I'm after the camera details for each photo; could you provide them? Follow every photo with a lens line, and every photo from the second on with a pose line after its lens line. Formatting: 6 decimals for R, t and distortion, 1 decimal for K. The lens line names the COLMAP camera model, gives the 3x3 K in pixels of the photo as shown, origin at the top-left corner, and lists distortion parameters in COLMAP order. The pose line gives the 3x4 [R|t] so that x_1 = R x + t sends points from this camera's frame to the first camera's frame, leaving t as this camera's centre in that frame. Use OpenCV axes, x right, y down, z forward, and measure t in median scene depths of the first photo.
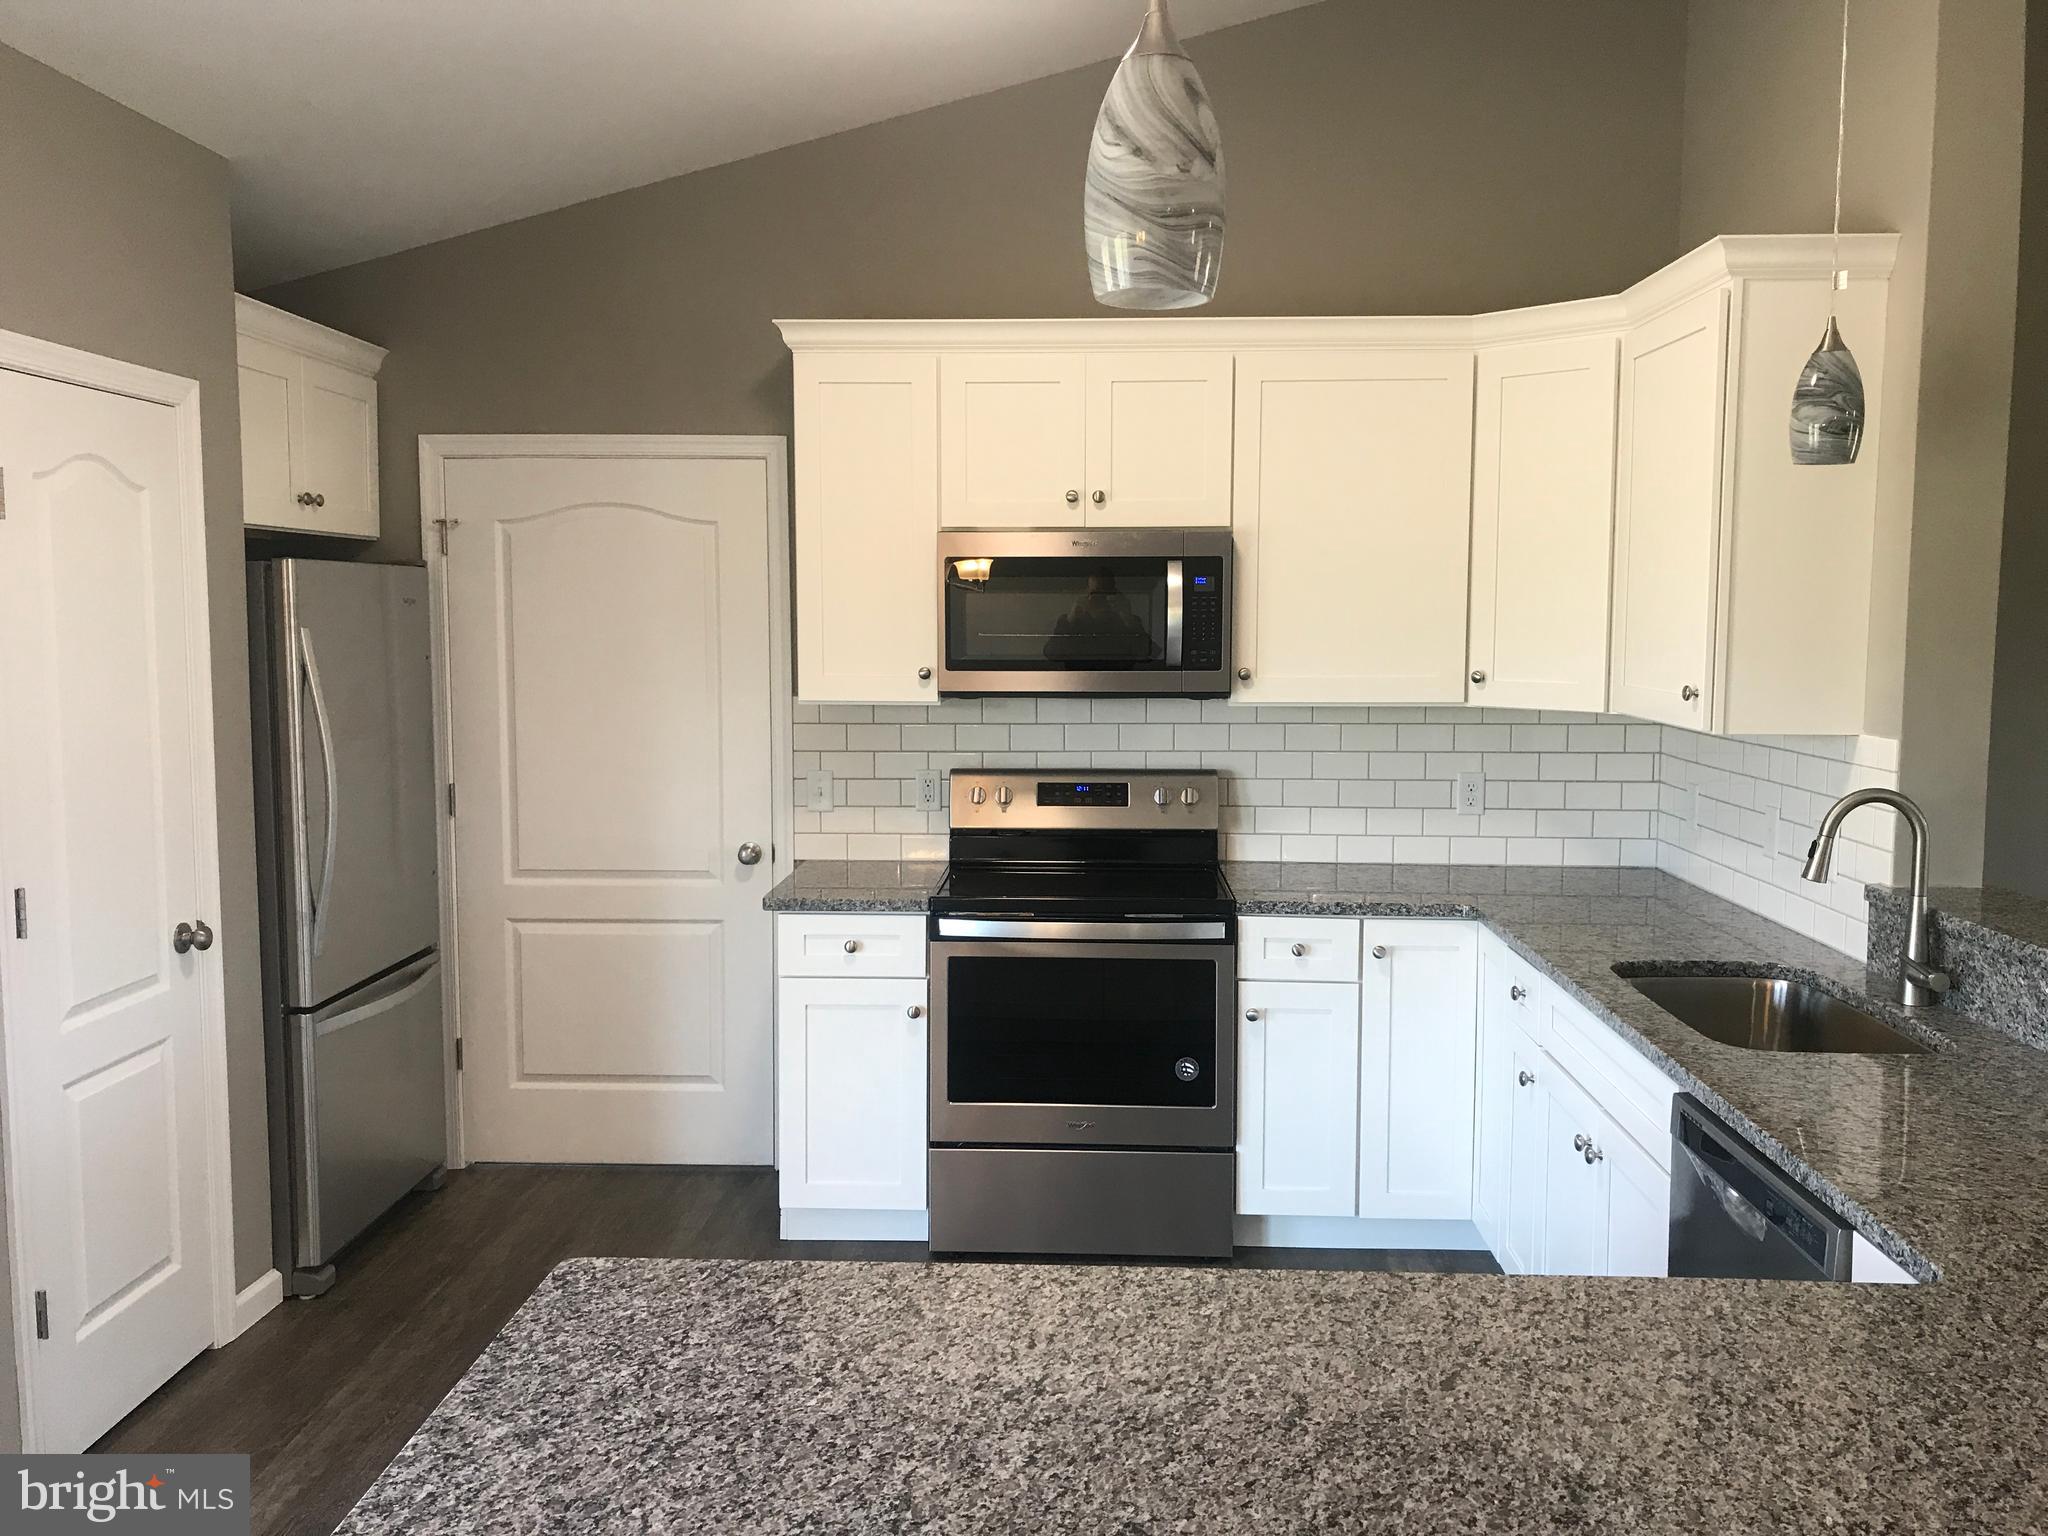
lens RADIAL K [[1652.4, 0, 1024.0], [0, 1652.4, 768.0], [0, 0, 1]] dist [0.055121, -0.125161]
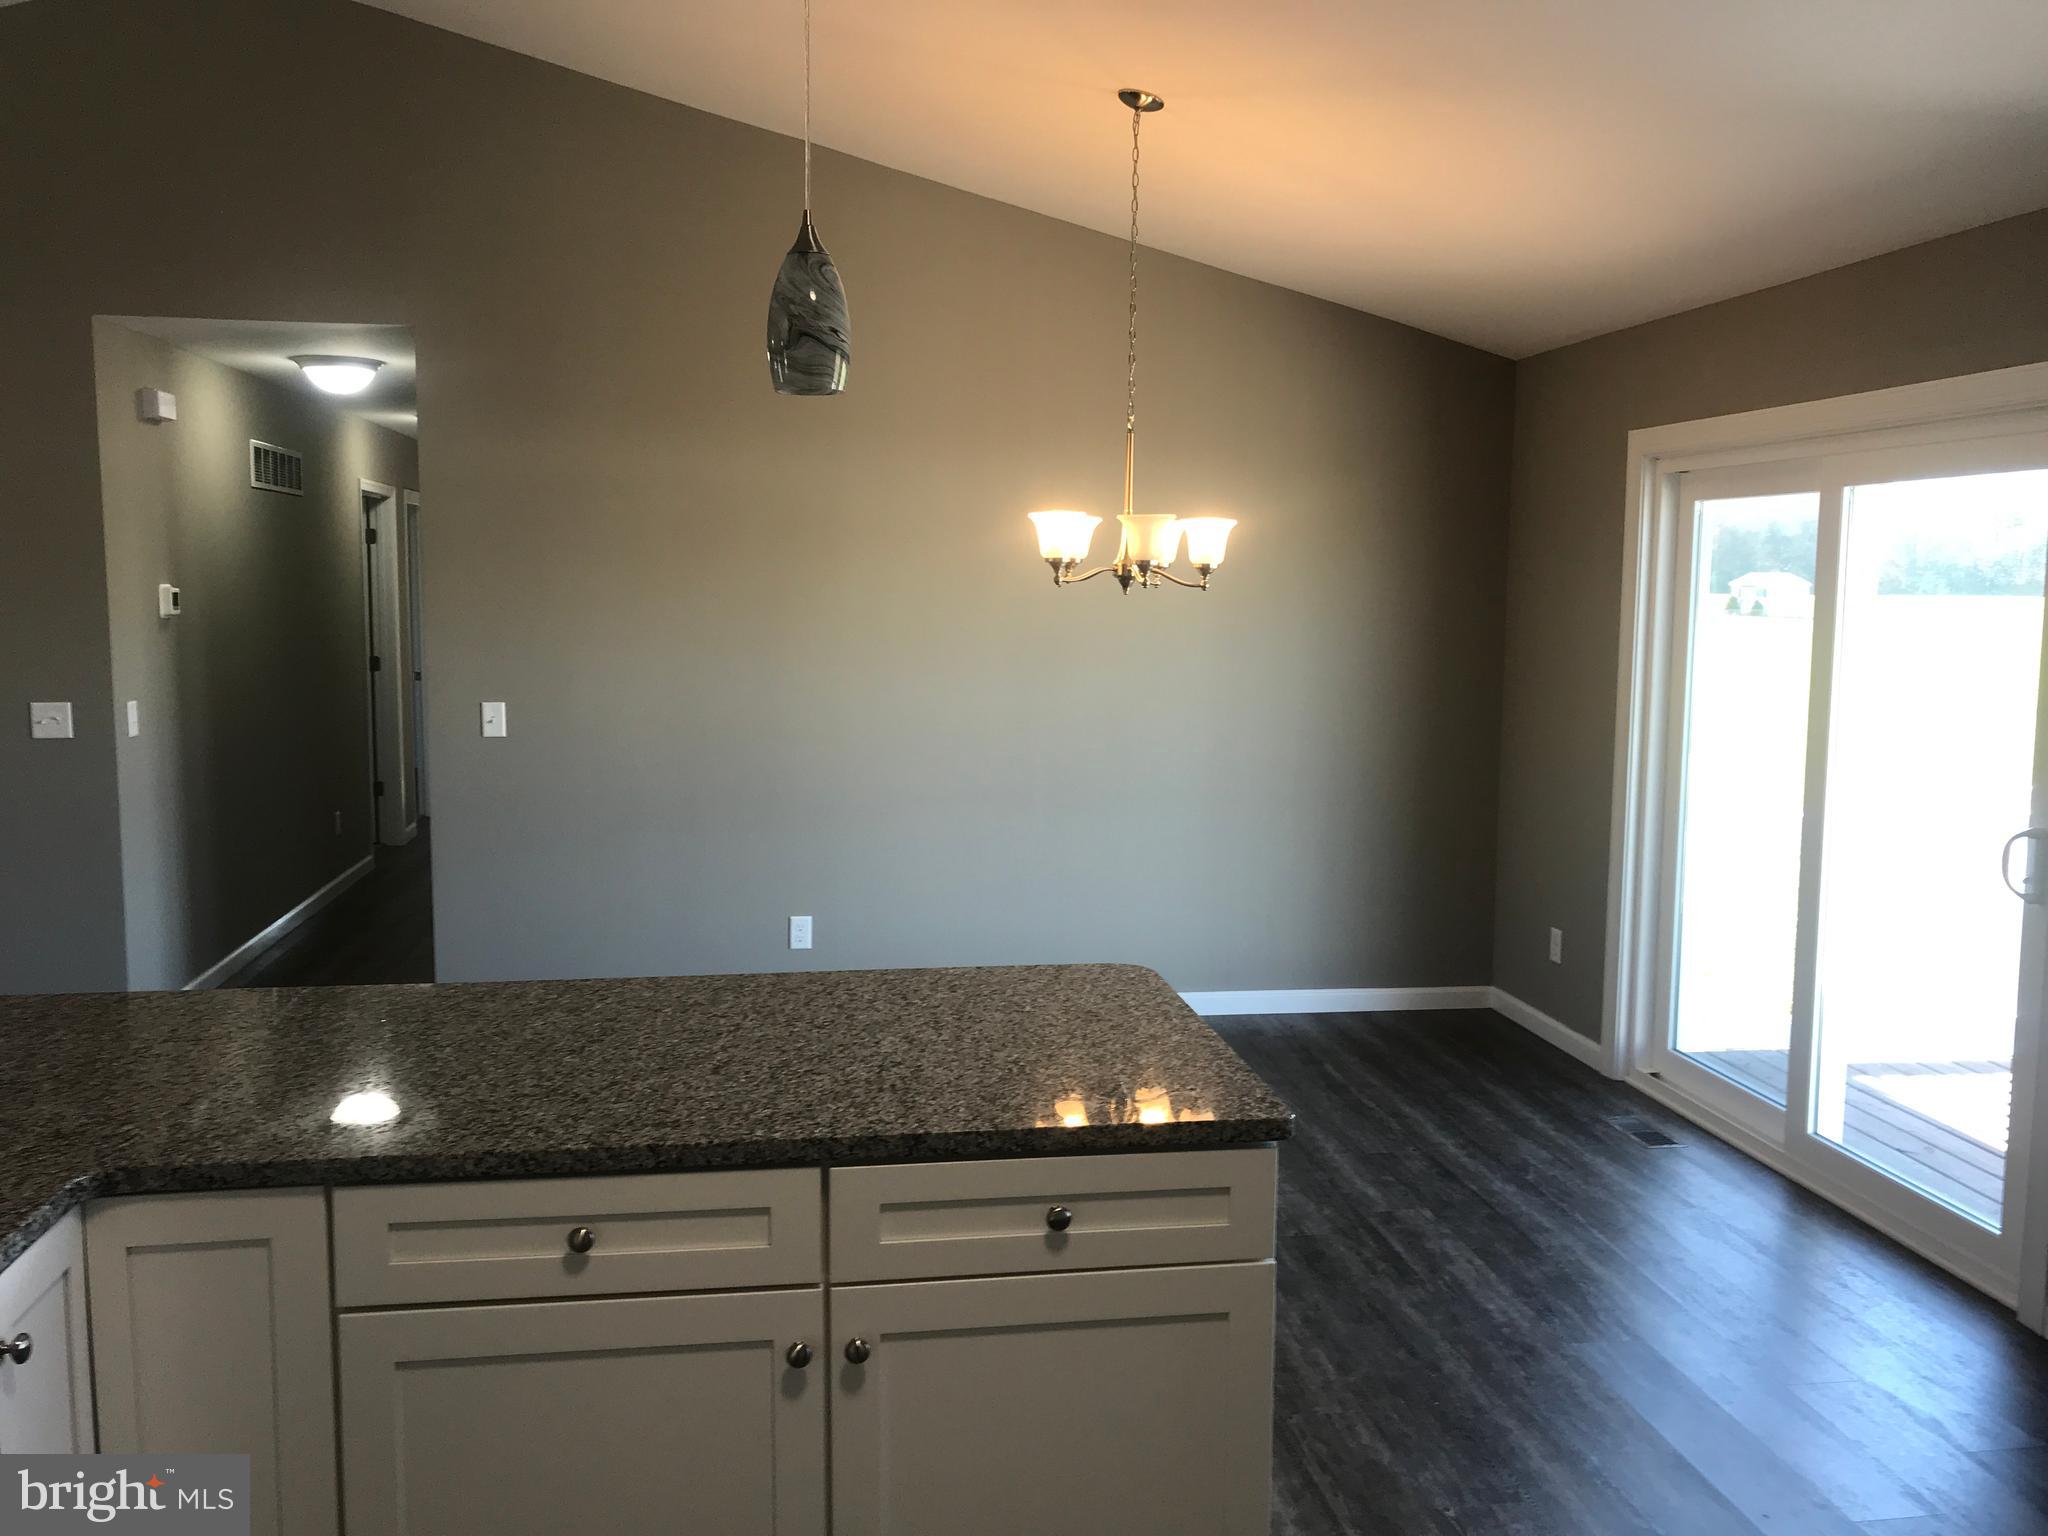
lens RADIAL K [[1700.8, 0, 1024.0], [0, 1700.8, 768.0], [0, 0, 1]] dist [0.030451, -0.003381]
pose [[-0.981398, 0.008909, -0.191775, 0.181202], [-0.030432, 0.979075, 0.201213, -0.233557], [0.189555, 0.203307, -0.960591, 2.480729]]
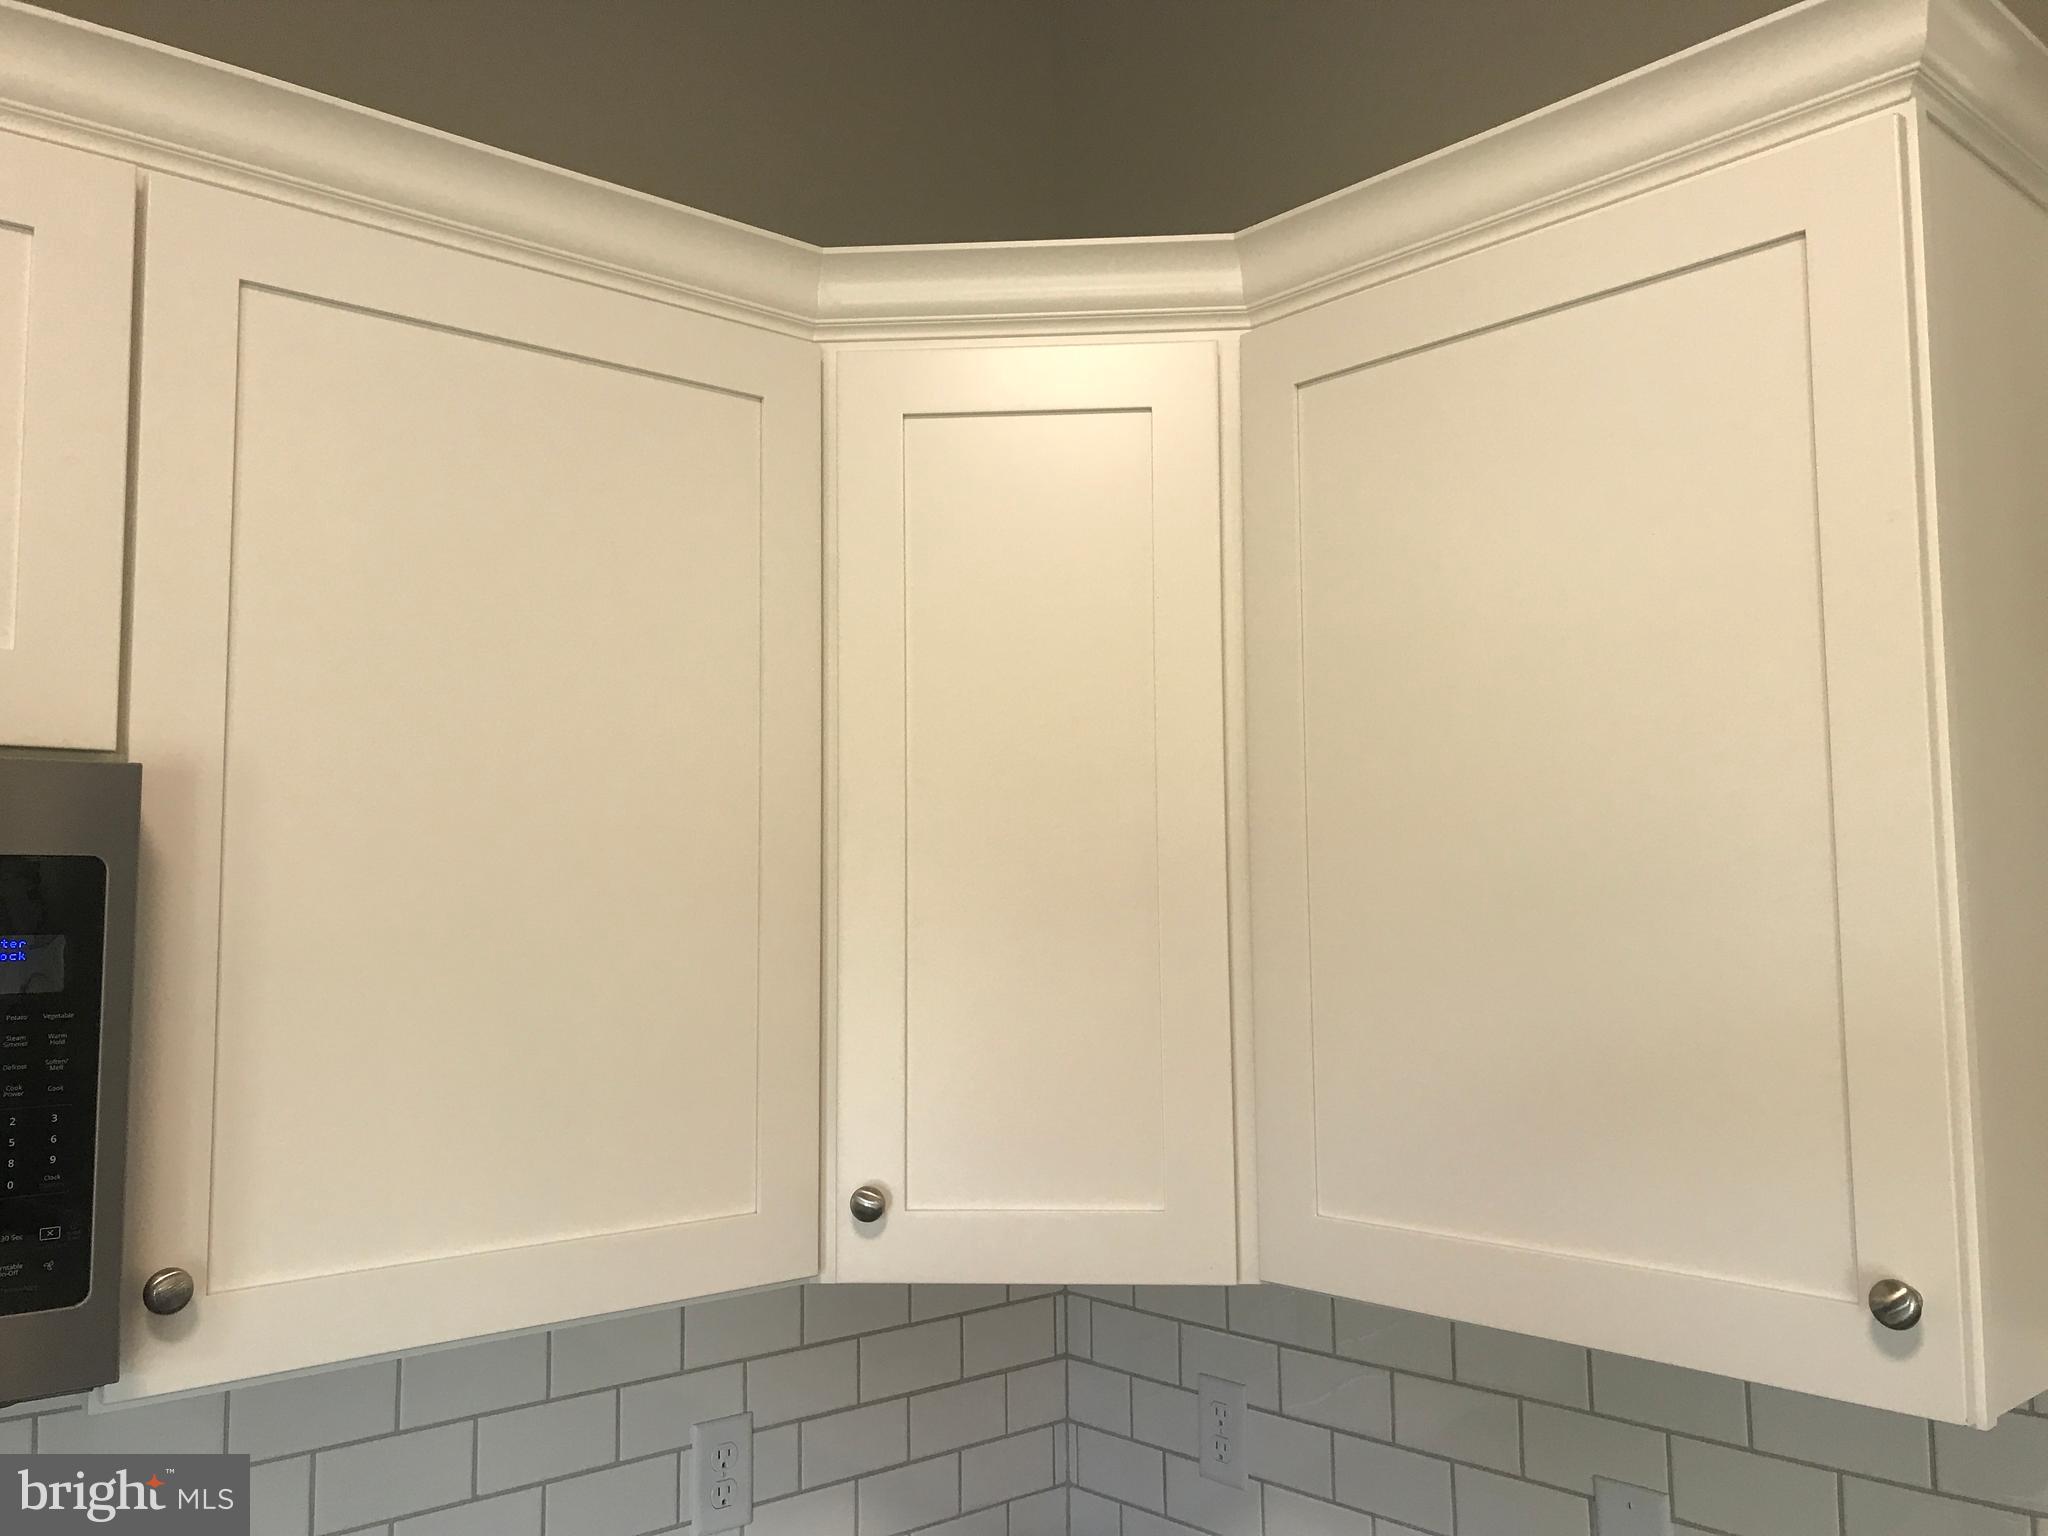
lens RADIAL K [[1665.7, 0, 1012.2], [0, 1665.7, 760.6], [0, 0, 1]] dist [0.003158, 0.013877]
pose [[0.723489, 0.060985, 0.687637, 0.114678], [0.074493, 0.983377, -0.165591, -0.243474], [-0.686305, 0.171028, 0.706919, 1.967010]]
